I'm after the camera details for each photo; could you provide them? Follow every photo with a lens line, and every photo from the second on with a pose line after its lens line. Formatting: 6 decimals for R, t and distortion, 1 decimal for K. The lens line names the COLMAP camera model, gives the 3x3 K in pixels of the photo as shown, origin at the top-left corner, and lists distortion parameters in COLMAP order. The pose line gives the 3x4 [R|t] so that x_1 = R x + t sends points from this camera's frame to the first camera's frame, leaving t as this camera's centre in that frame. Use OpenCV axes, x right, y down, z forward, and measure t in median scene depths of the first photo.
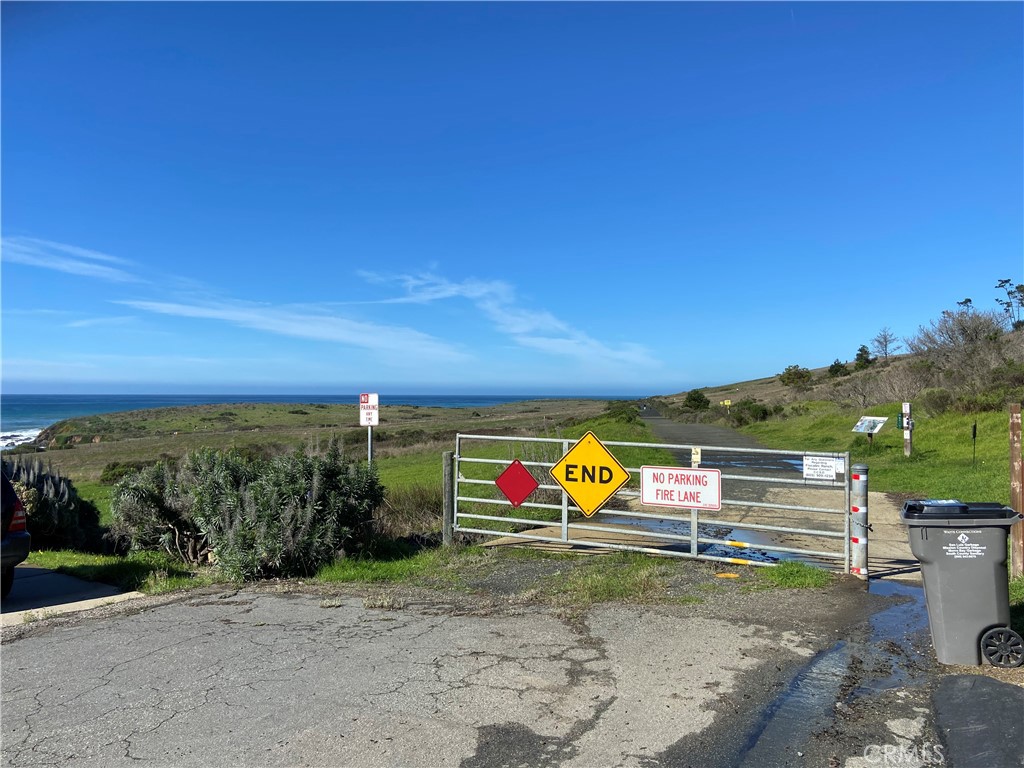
lens RADIAL K [[766.8, 0, 511.8], [0, 766.8, 386.4], [0, 0, 1]] dist [0.071093, -0.035336]
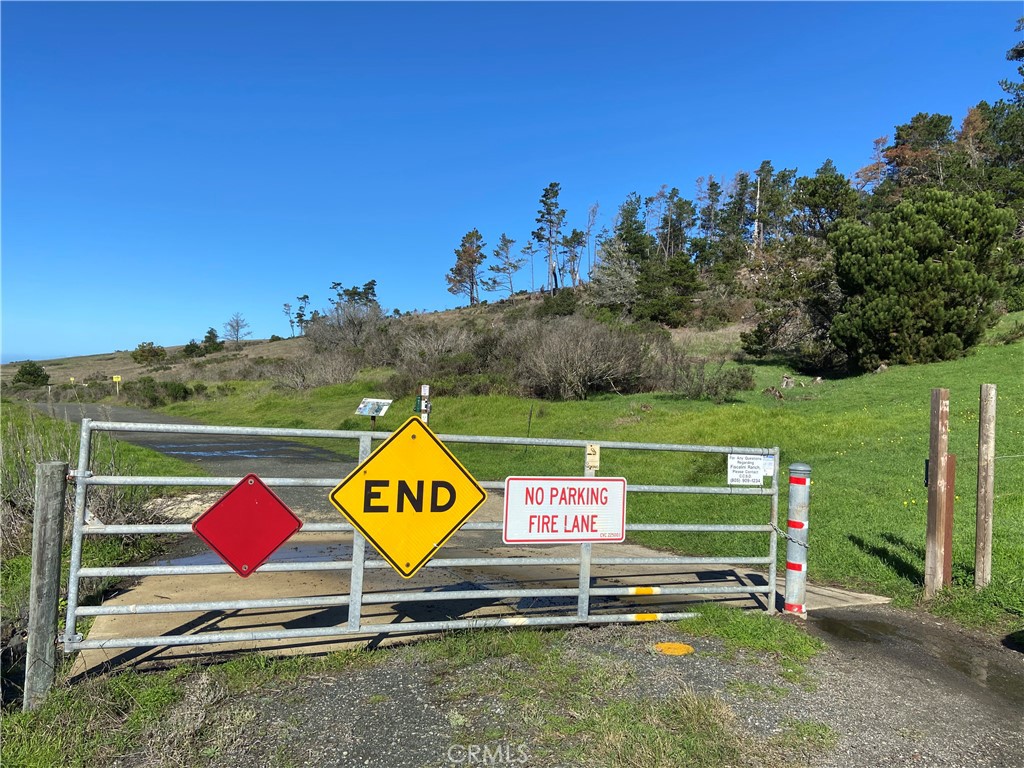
lens RADIAL K [[766.8, 0, 514.0], [0, 766.8, 381.6], [0, 0, 1]] dist [0.071093, -0.035336]
pose [[0.689917, 0.039108, 0.722832, -0.240614], [-0.052361, 0.998620, -0.004053, 0.032742], [-0.721993, -0.035052, 0.691012, 0.579337]]
